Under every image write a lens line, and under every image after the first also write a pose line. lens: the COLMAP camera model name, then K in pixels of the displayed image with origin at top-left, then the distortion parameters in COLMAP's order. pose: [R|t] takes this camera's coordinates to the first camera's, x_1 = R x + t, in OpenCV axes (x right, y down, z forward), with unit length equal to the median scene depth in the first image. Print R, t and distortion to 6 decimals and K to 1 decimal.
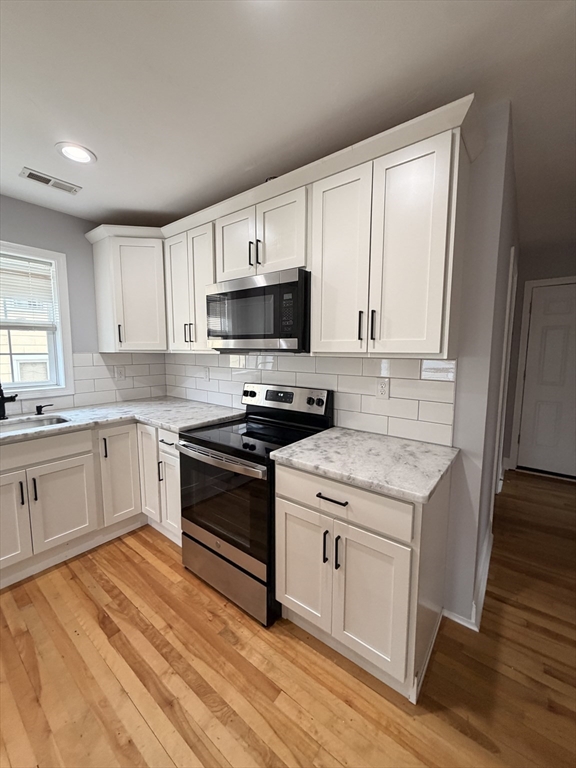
lens RADIAL K [[304.0, 0, 289.8], [0, 304.0, 382.7], [0, 0, 1]] dist [0.000808, -0.000461]
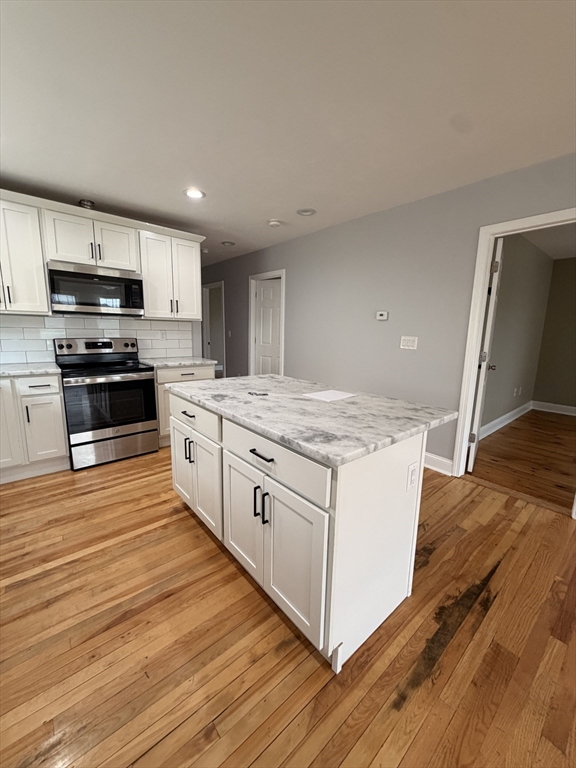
lens RADIAL K [[304.0, 0, 287.9], [0, 304.0, 383.1], [0, 0, 1]] dist [0.000808, -0.000461]
pose [[0.209681, -0.168592, 0.963125, -1.565384], [0.084302, 0.984472, 0.153976, 0.090138], [-0.974129, 0.048907, 0.220637, -0.291980]]
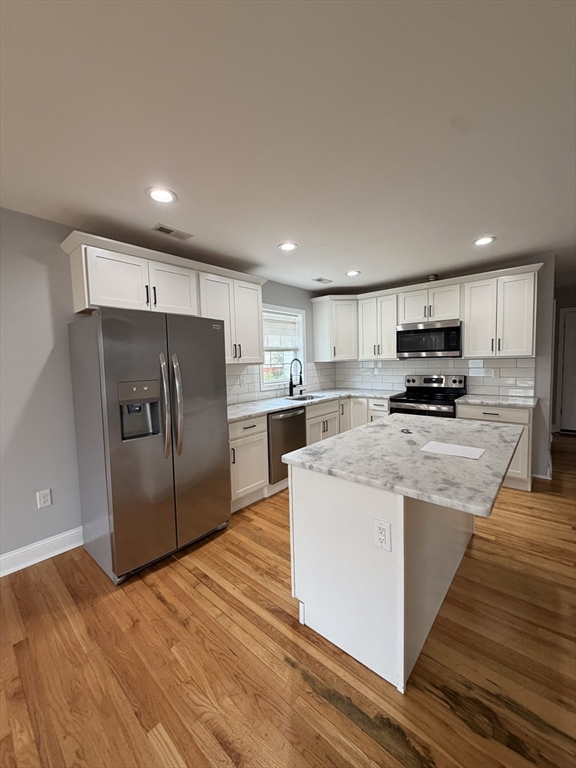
lens RADIAL K [[304.0, 0, 289.3], [0, 304.0, 382.8], [0, 0, 1]] dist [0.000808, -0.000461]
pose [[0.997620, -0.028851, -0.062625, -0.972652], [0.026741, 0.999054, -0.034284, 0.117260], [0.063554, 0.032528, 0.997448, -1.169492]]
